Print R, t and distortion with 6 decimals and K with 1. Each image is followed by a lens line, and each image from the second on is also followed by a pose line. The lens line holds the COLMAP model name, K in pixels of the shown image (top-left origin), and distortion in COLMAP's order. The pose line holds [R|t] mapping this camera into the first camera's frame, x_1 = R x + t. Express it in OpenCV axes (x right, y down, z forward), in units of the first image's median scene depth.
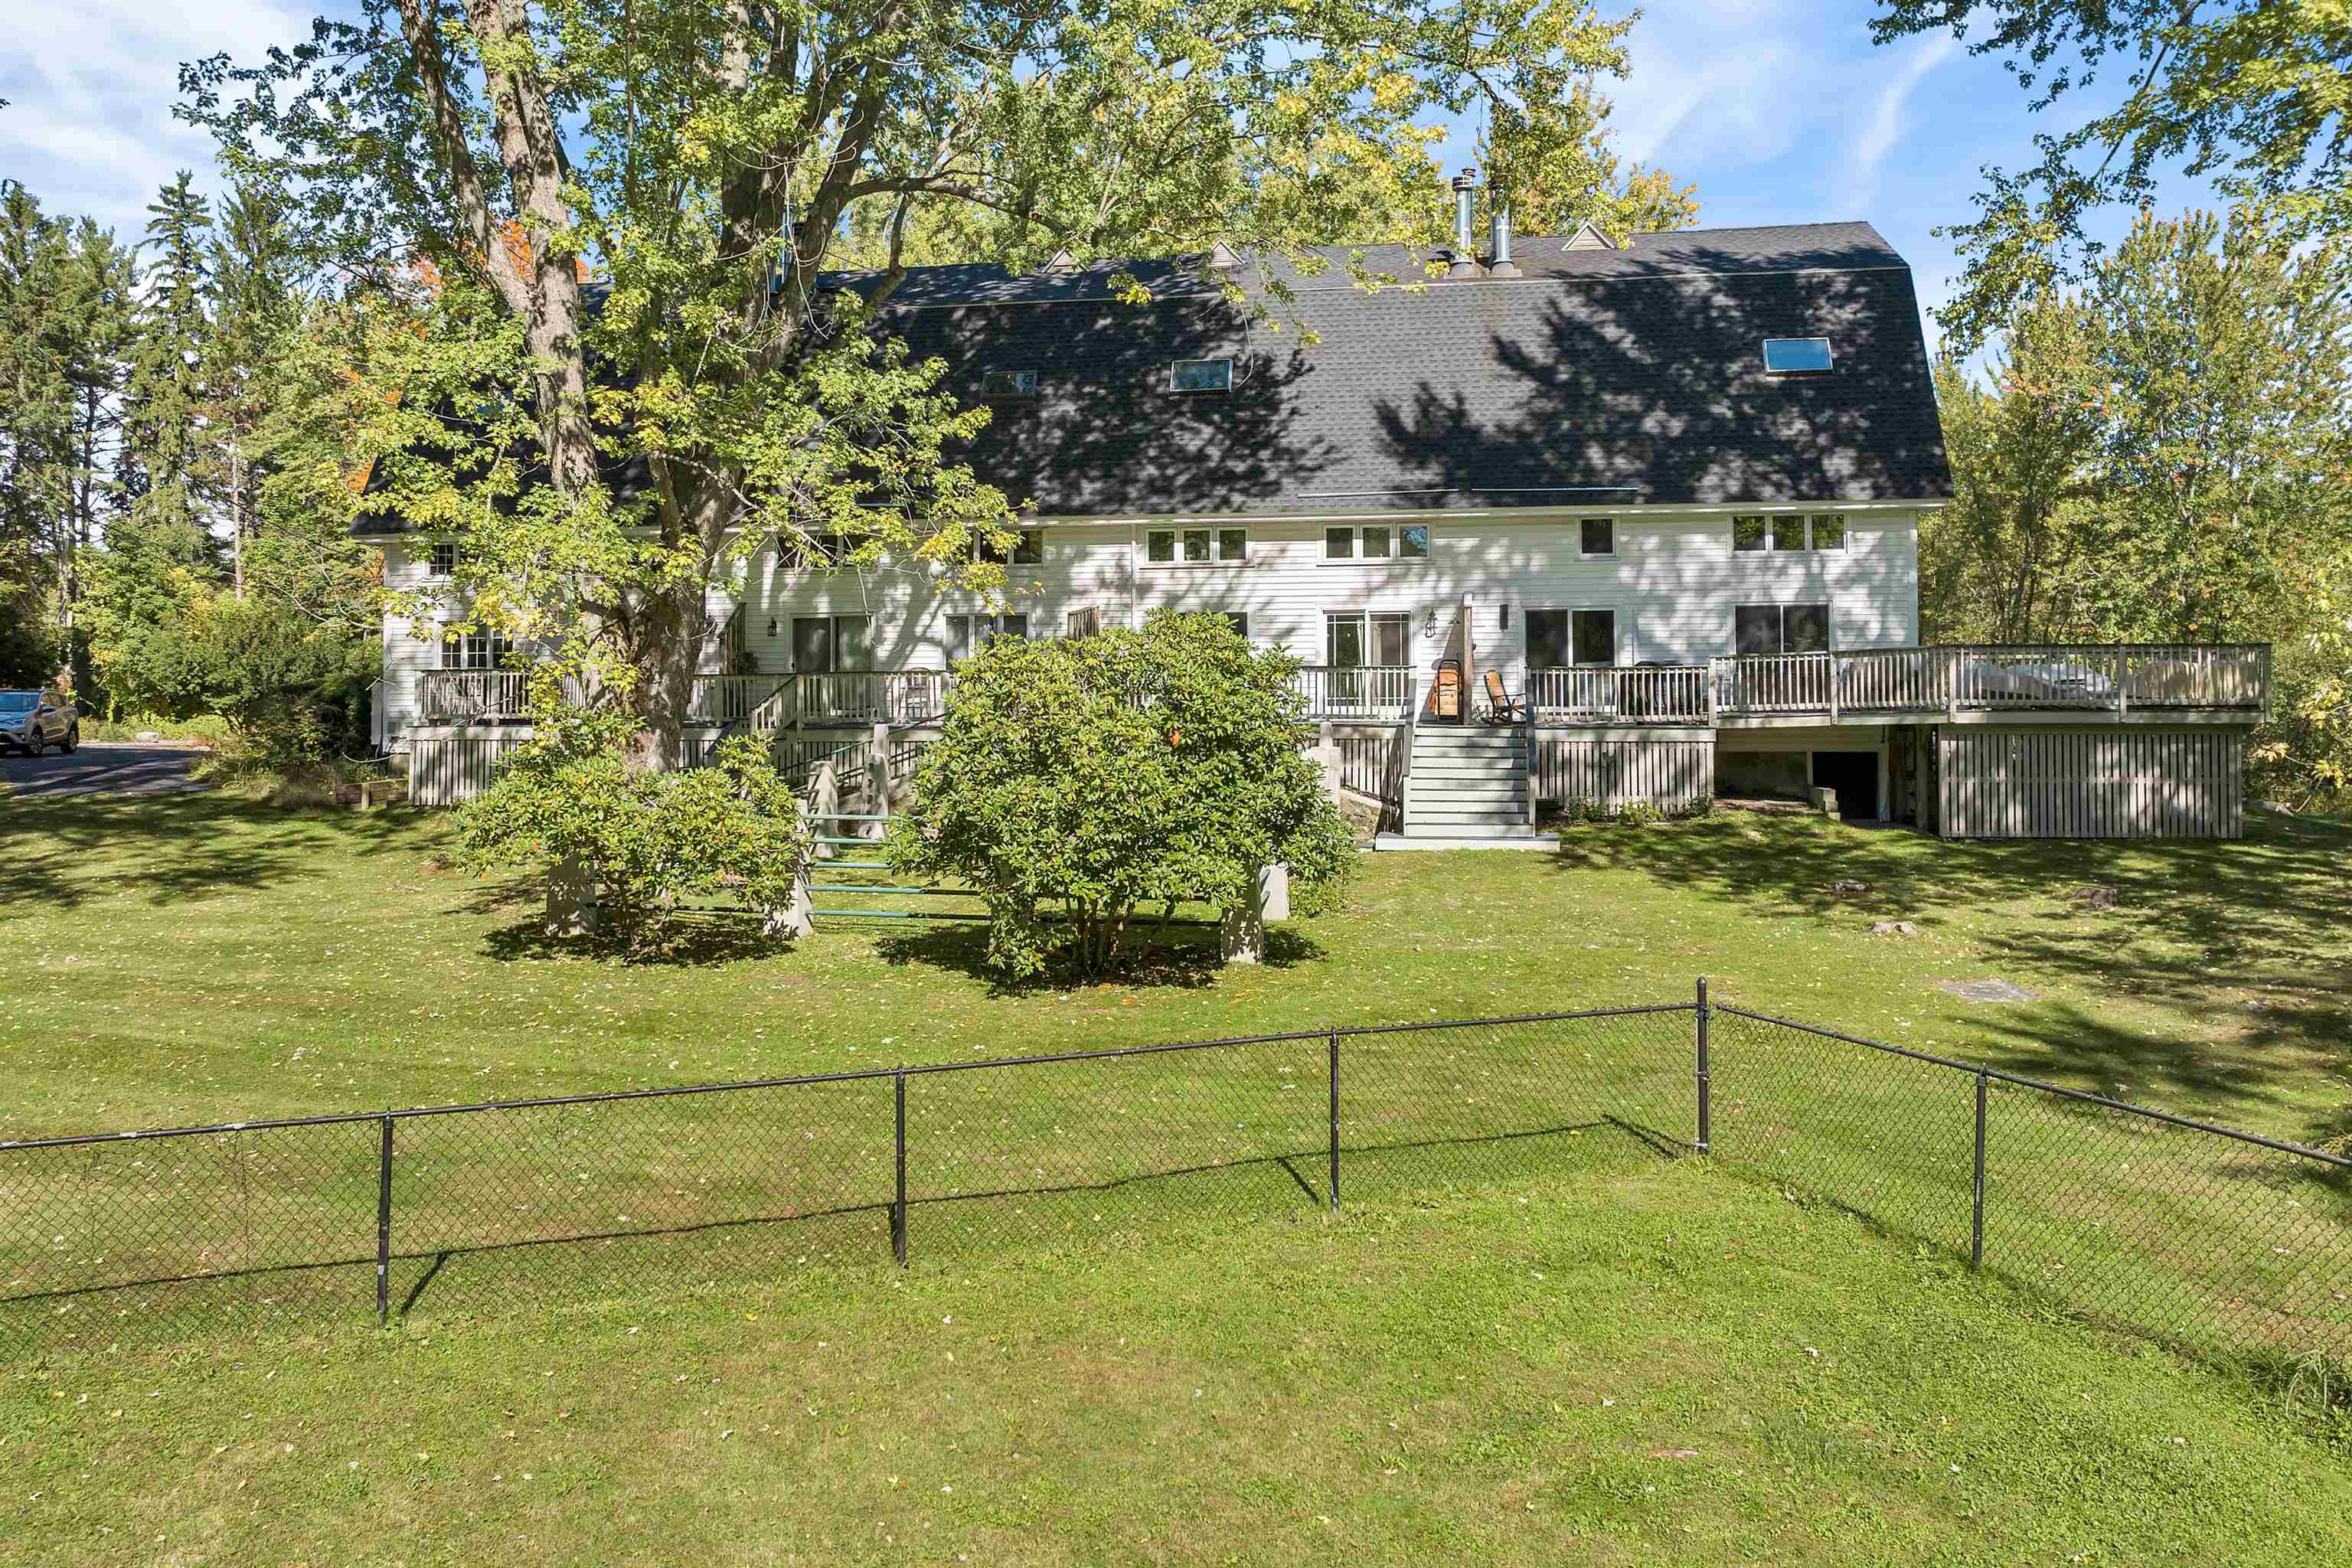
lens RADIAL K [[1617.3, 0, 1176.0], [0, 1617.3, 784.0], [0, 0, 1]] dist [0.024166, -0.000197]
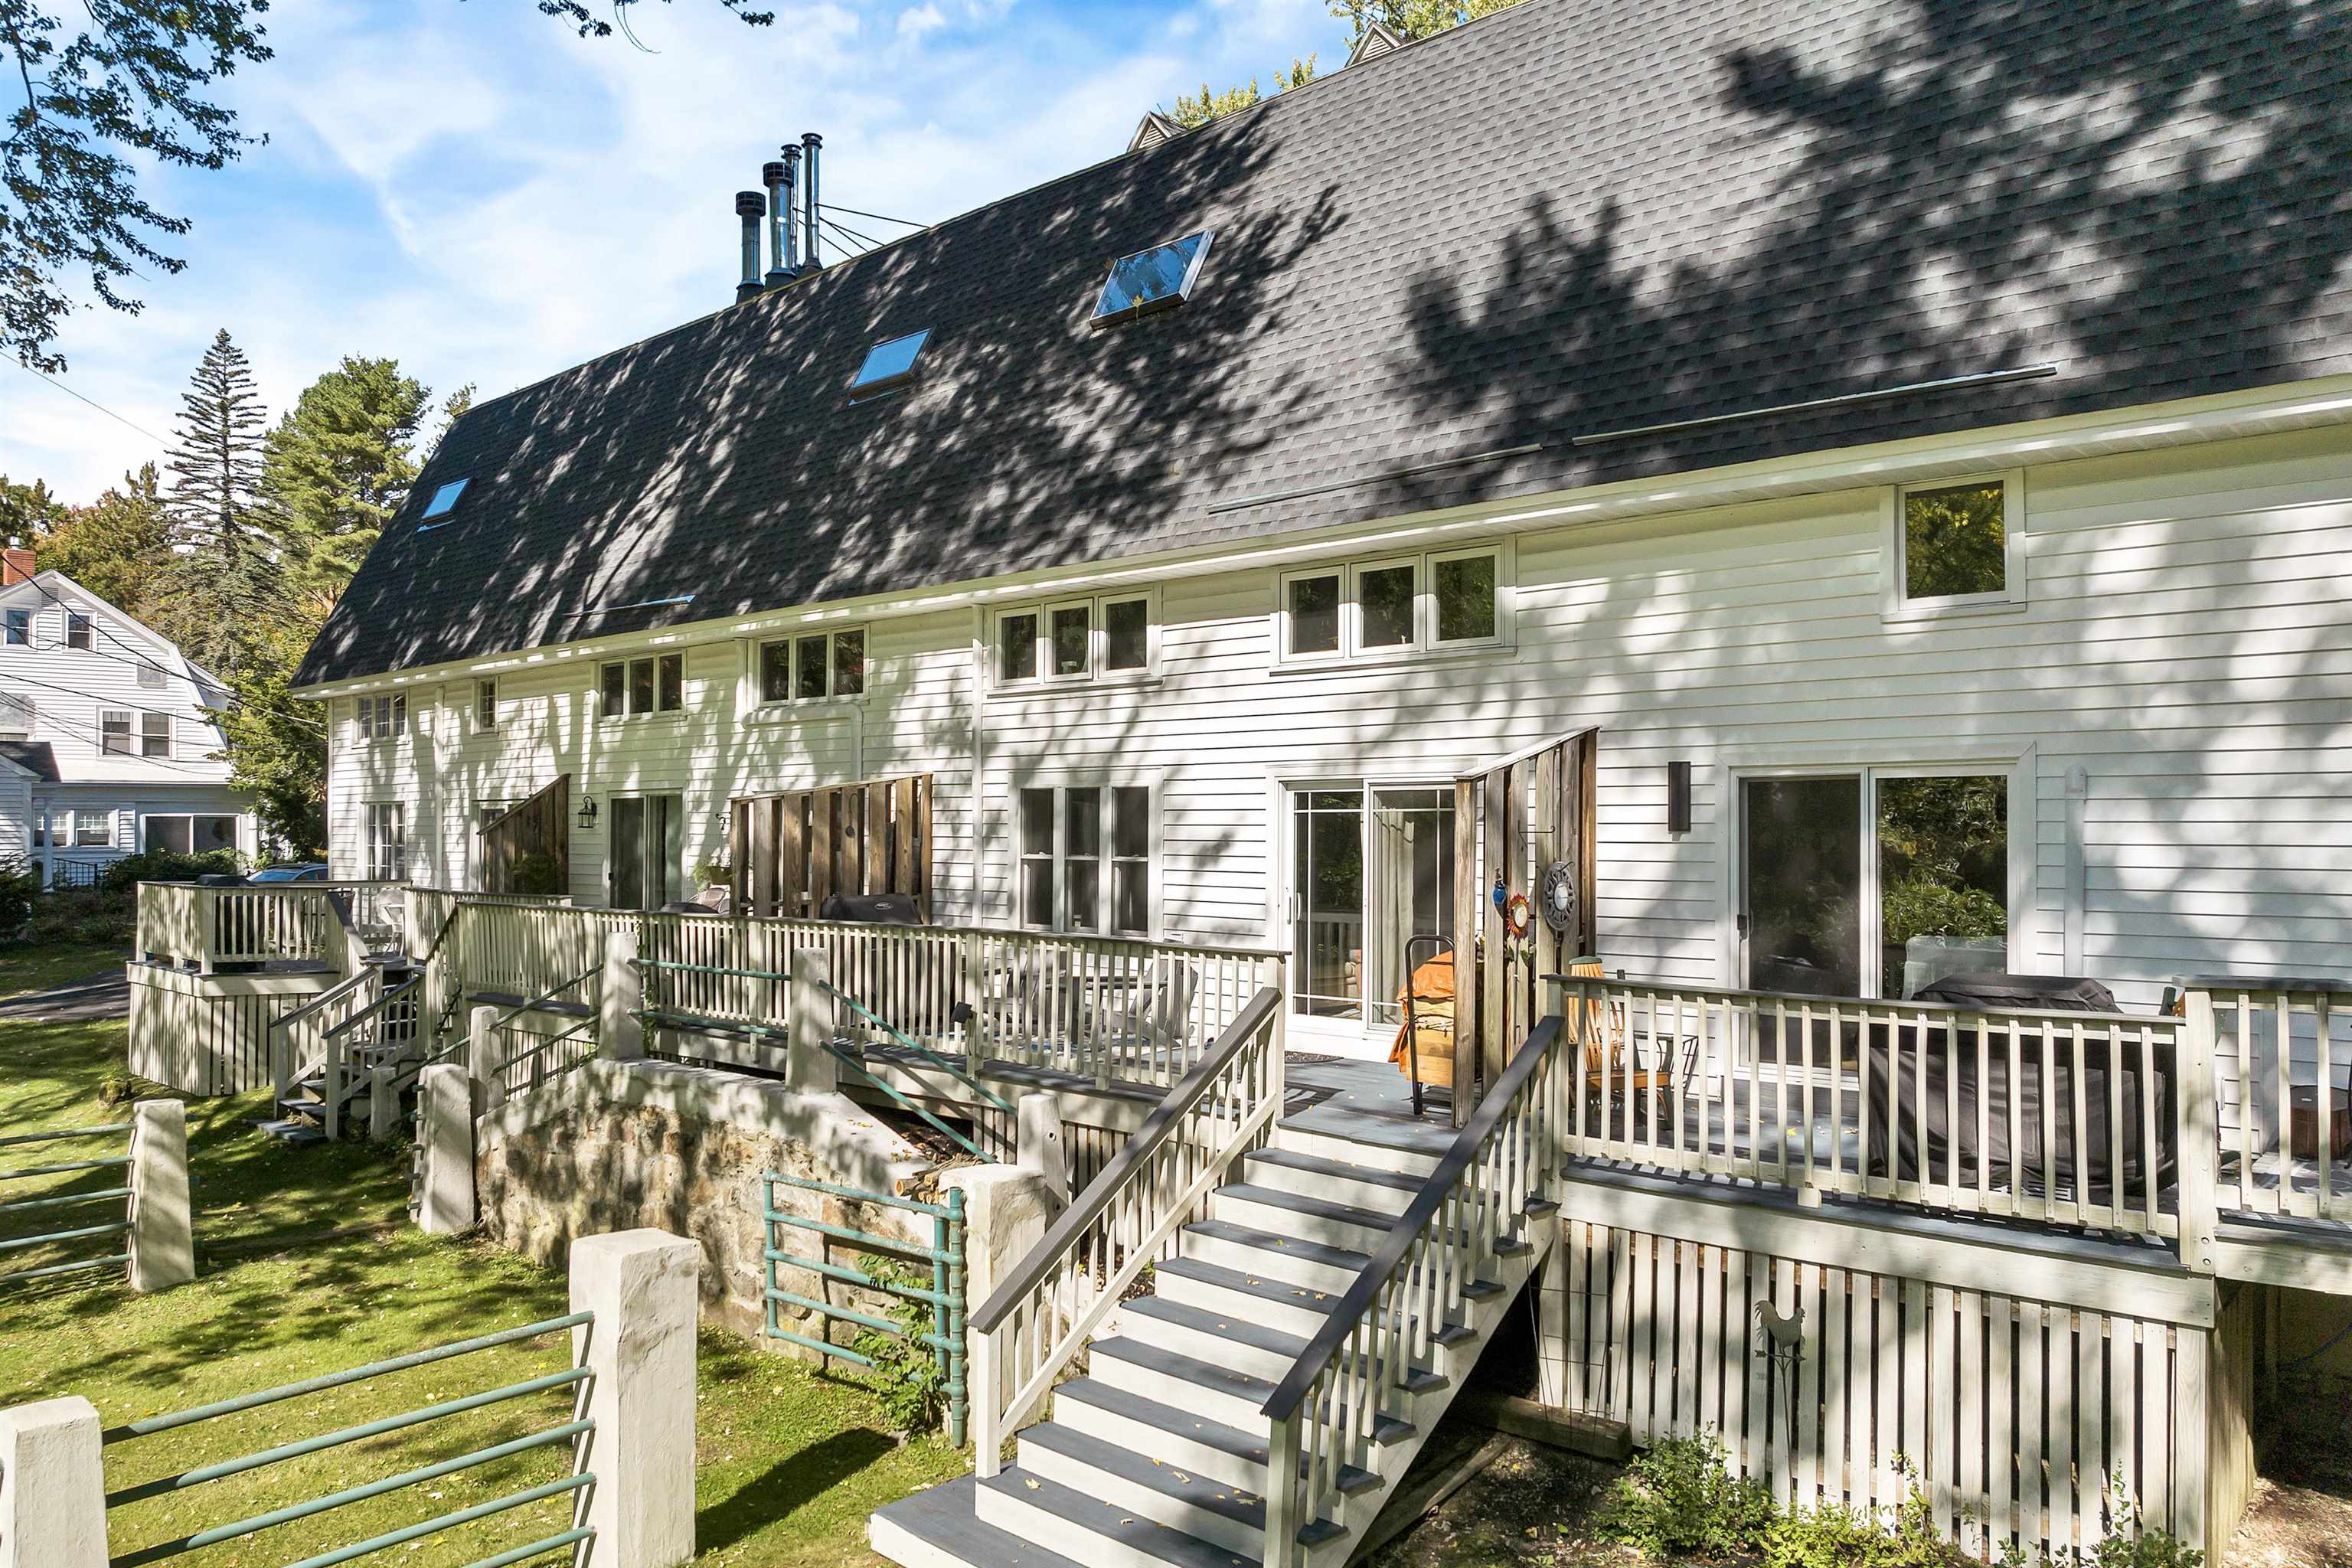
lens RADIAL K [[1697.2, 0, 1176.0], [0, 1697.2, 784.0], [0, 0, 1]] dist [-0.006889, 0.003501]
pose [[0.827630, -0.014865, -0.561077, 0.310161], [-0.021701, 0.998054, -0.058453, -0.080360], [0.560854, 0.060553, 0.825697, 0.625926]]
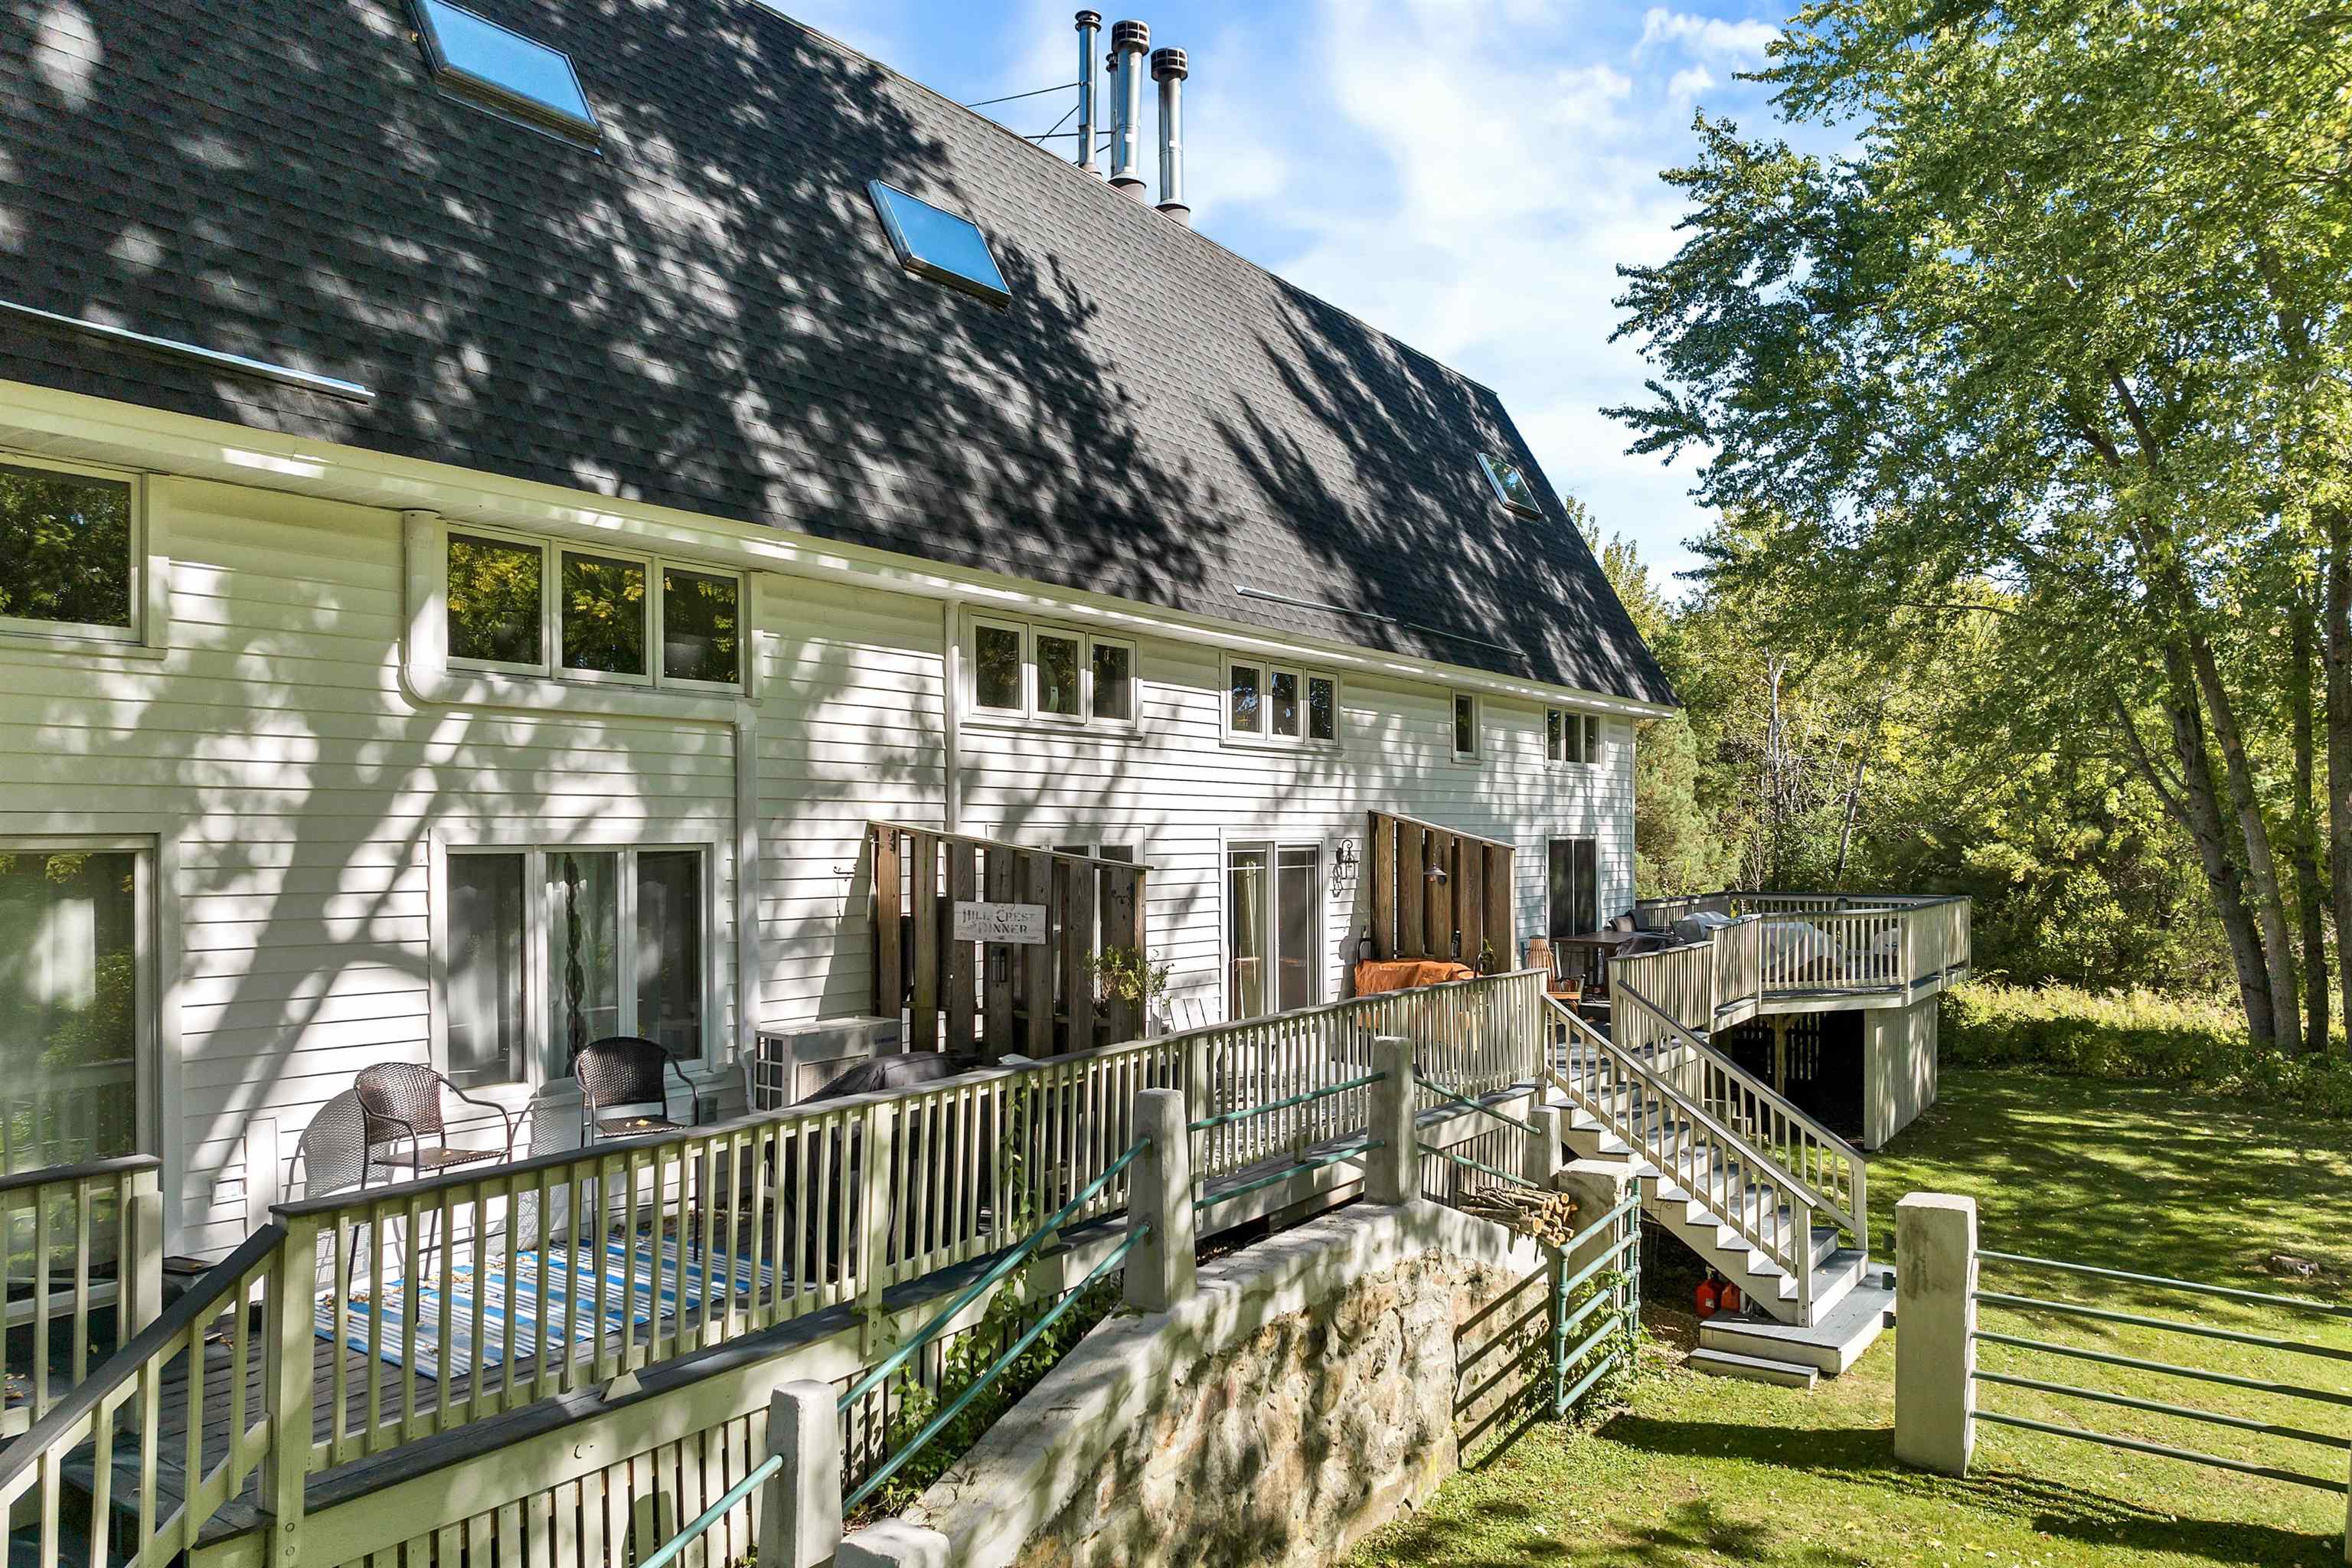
lens RADIAL K [[1702.2, 0, 1176.0], [0, 1702.2, 784.0], [0, 0, 1]] dist [-0.032383, 0.002177]
pose [[0.411075, 0.024769, 0.911265, -0.353259], [0.038890, 0.998244, -0.044677, -0.102288], [-0.910772, 0.053804, 0.409390, 0.810946]]
